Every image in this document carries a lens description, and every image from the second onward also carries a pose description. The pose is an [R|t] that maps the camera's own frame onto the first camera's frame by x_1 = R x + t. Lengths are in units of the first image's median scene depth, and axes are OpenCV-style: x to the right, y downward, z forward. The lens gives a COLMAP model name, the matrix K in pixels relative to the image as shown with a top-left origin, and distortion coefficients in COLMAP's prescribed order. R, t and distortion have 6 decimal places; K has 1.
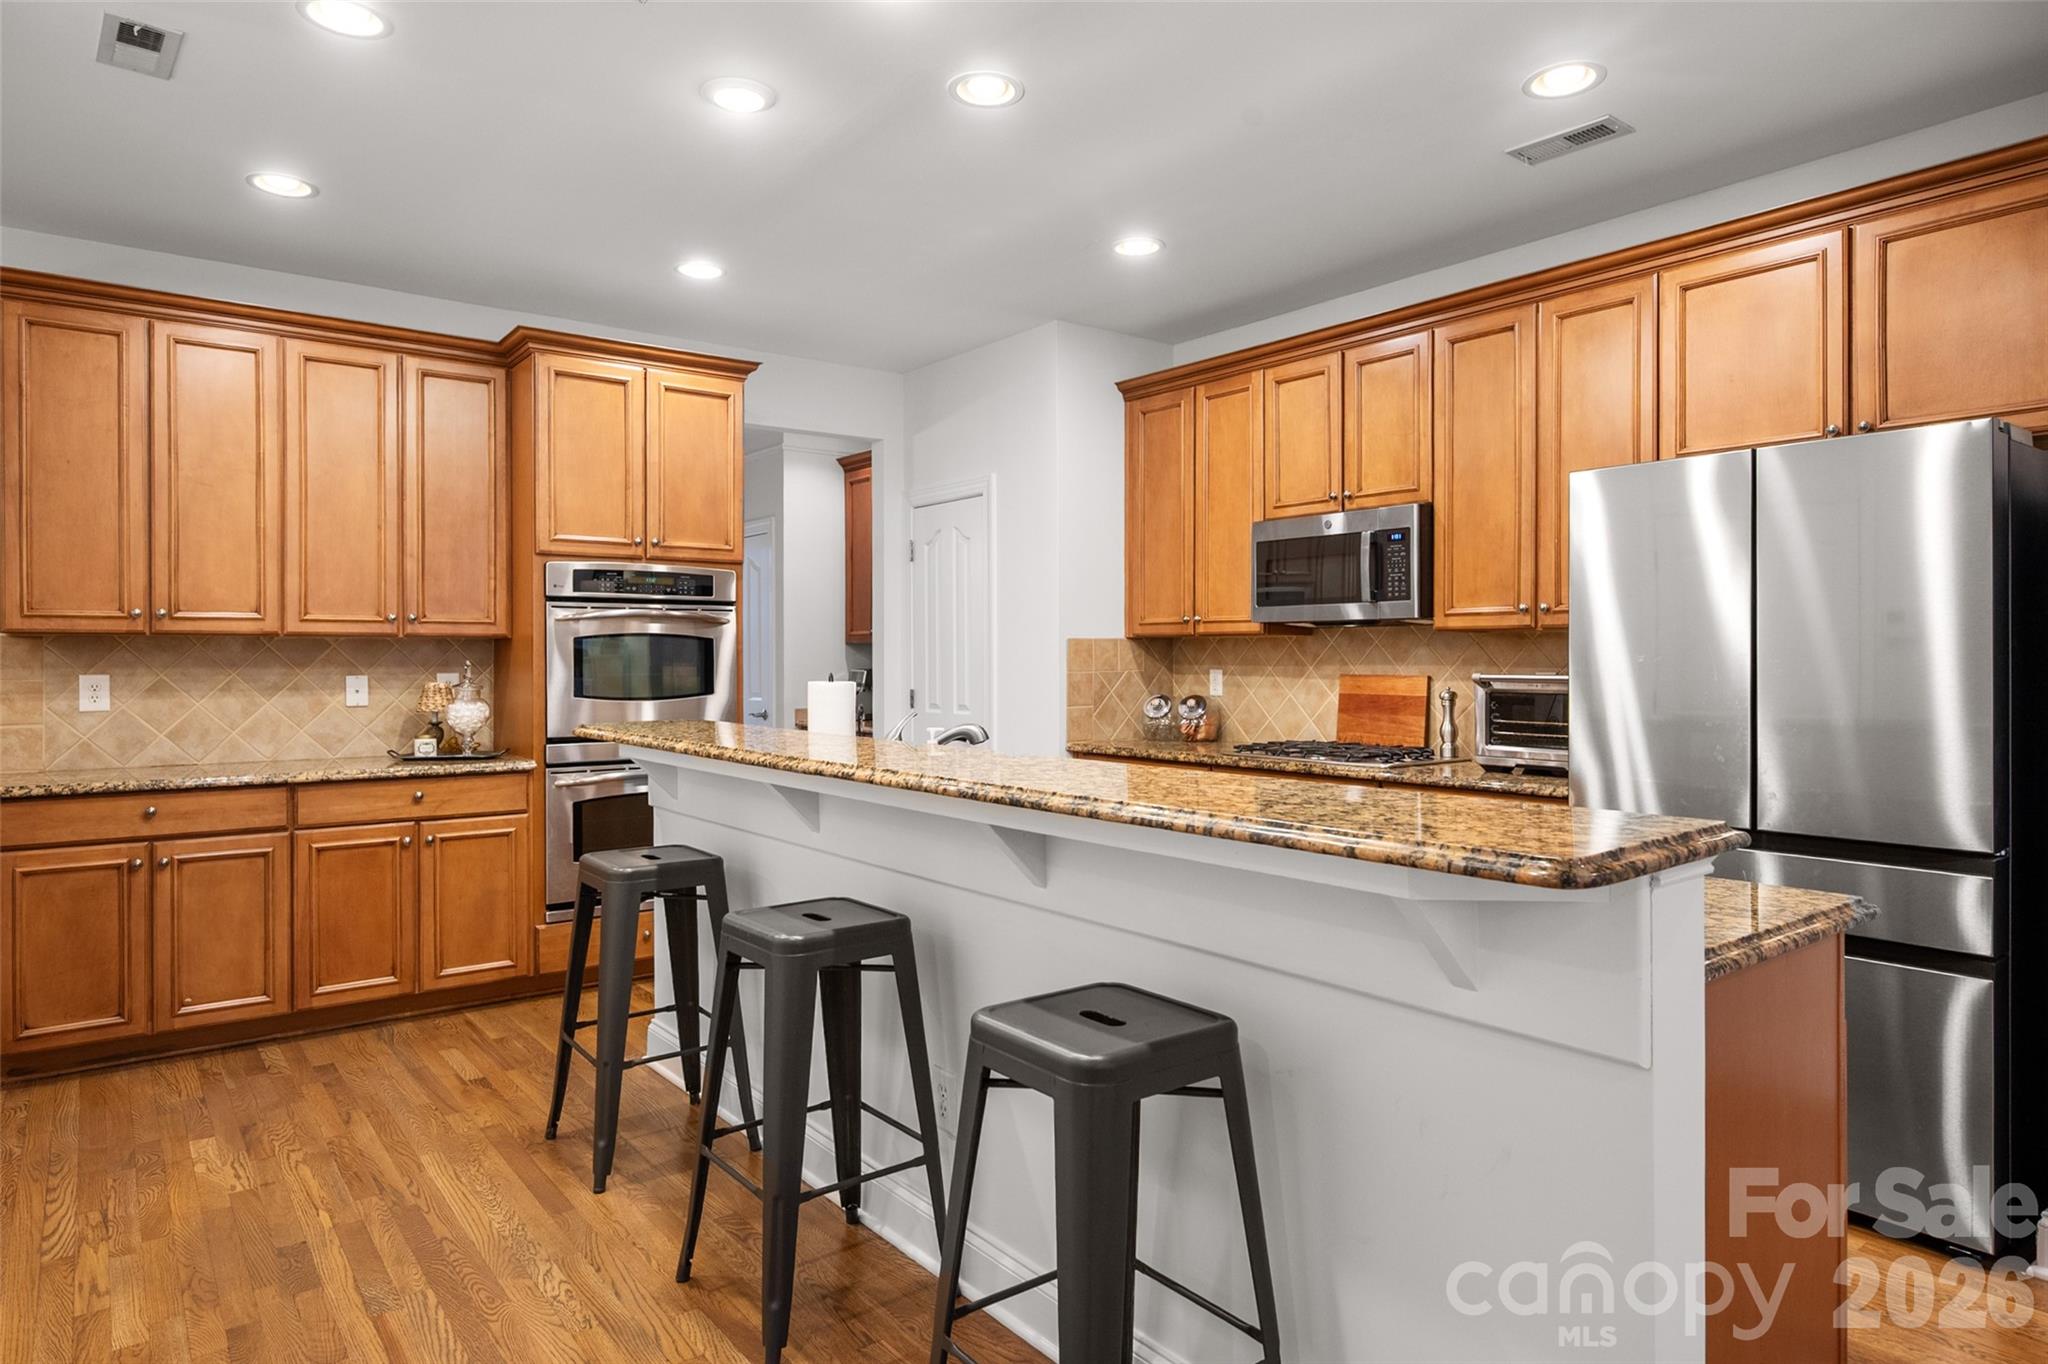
lens RADIAL K [[1218.5, 0, 1024.0], [0, 1218.5, 682.0], [0, 0, 1]] dist [0.002338, 0.001181]
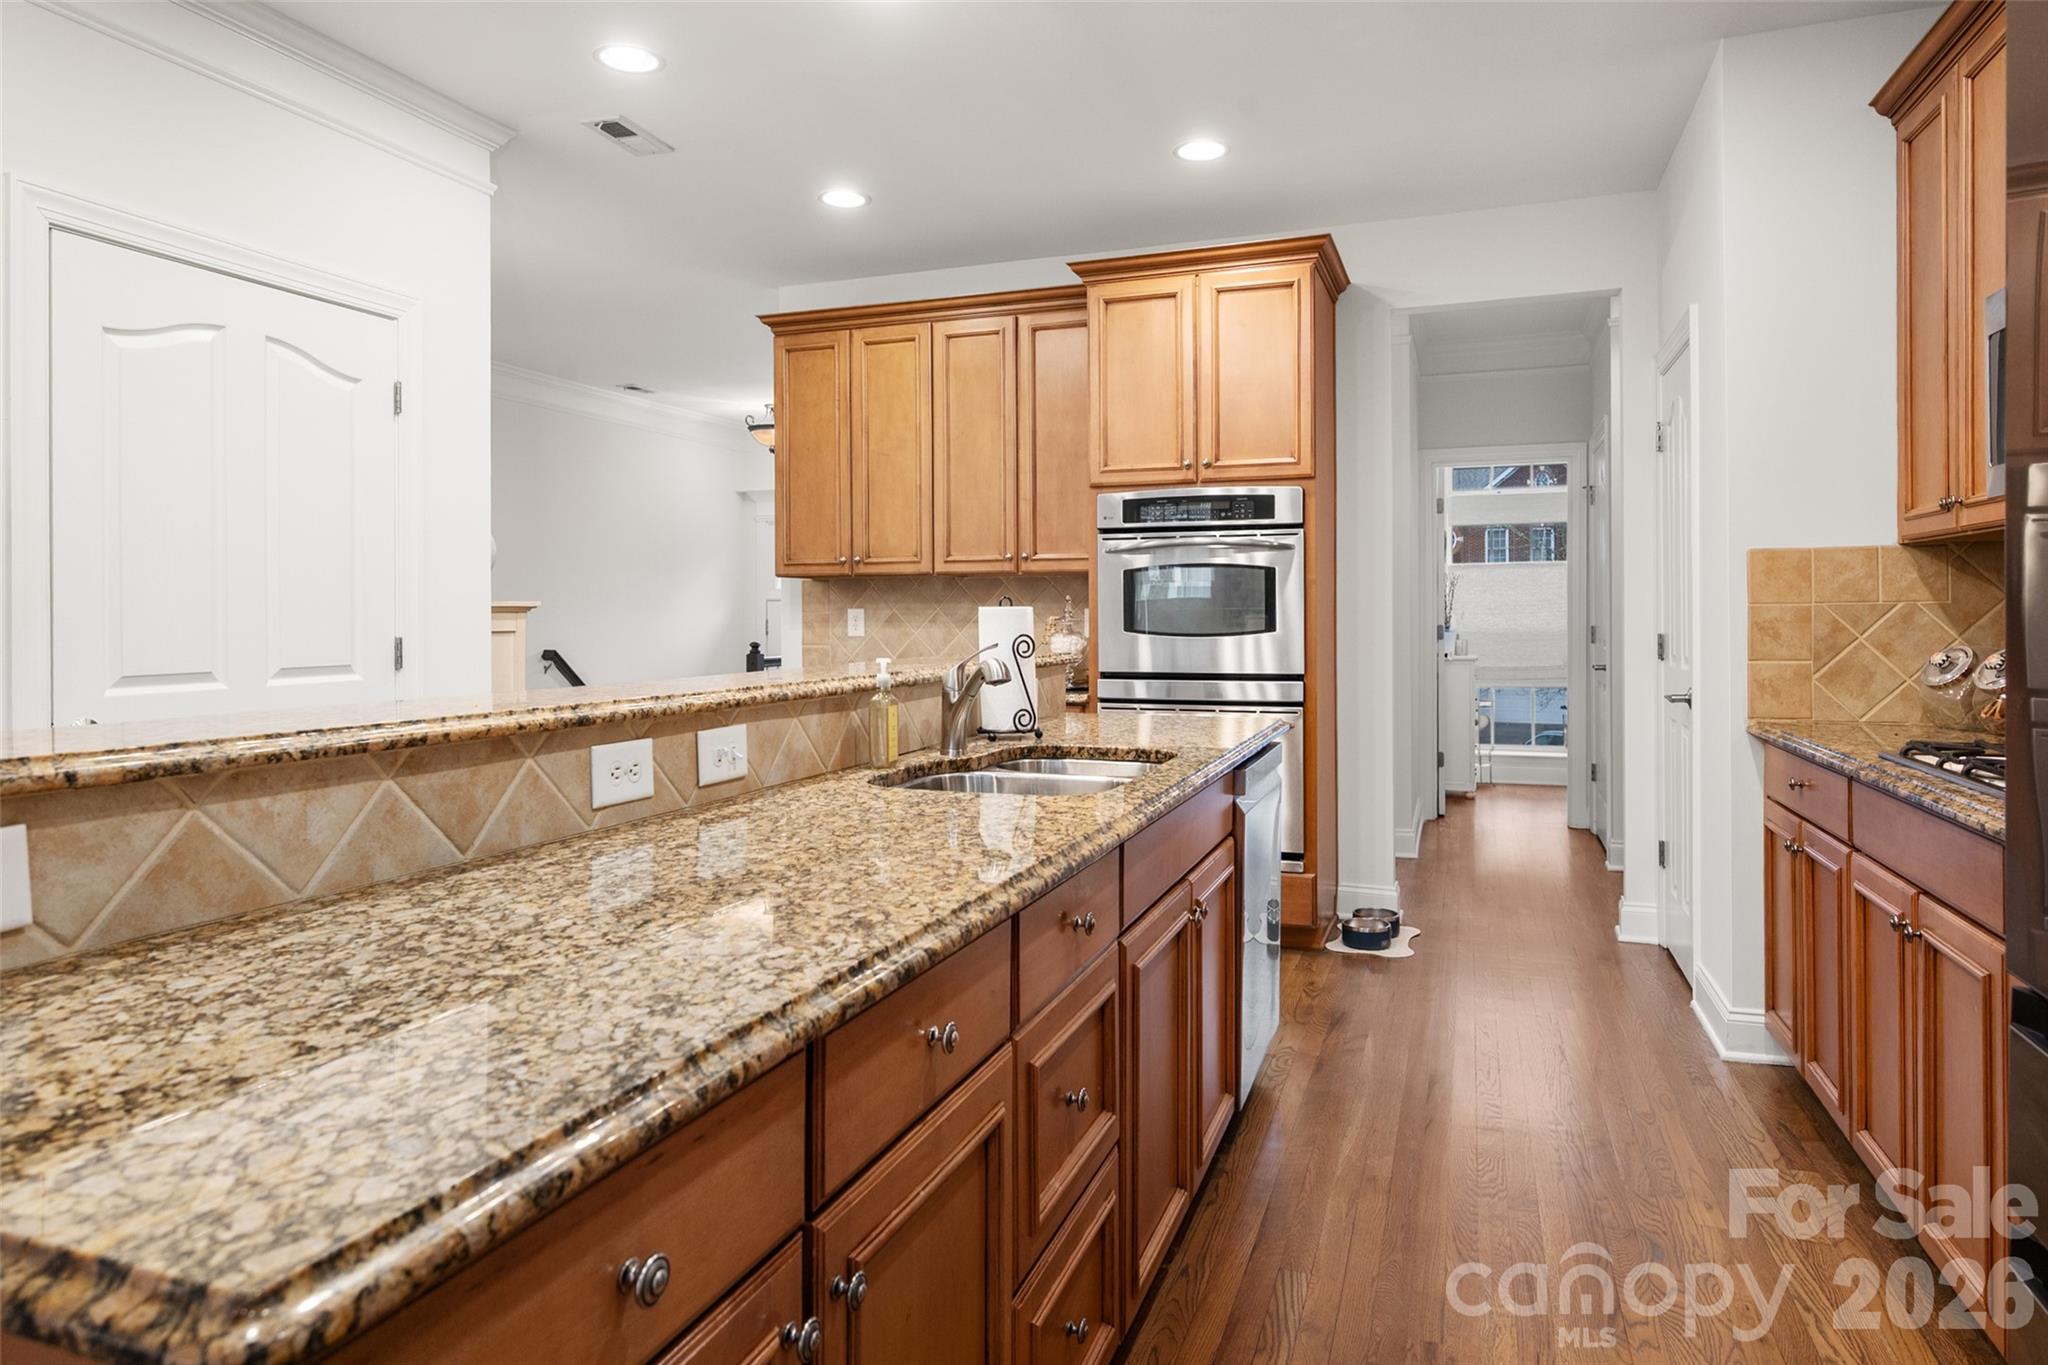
lens RADIAL K [[1226.8, 0, 1024.9], [0, 1226.8, 627.4], [0, 0, 1]] dist [-0.001853, -0.000689]
pose [[0.537200, 0.010604, -0.843388, 0.411272], [-0.010848, 0.999925, 0.005662, 0.004302], [0.843385, 0.006107, 0.537275, 0.409128]]
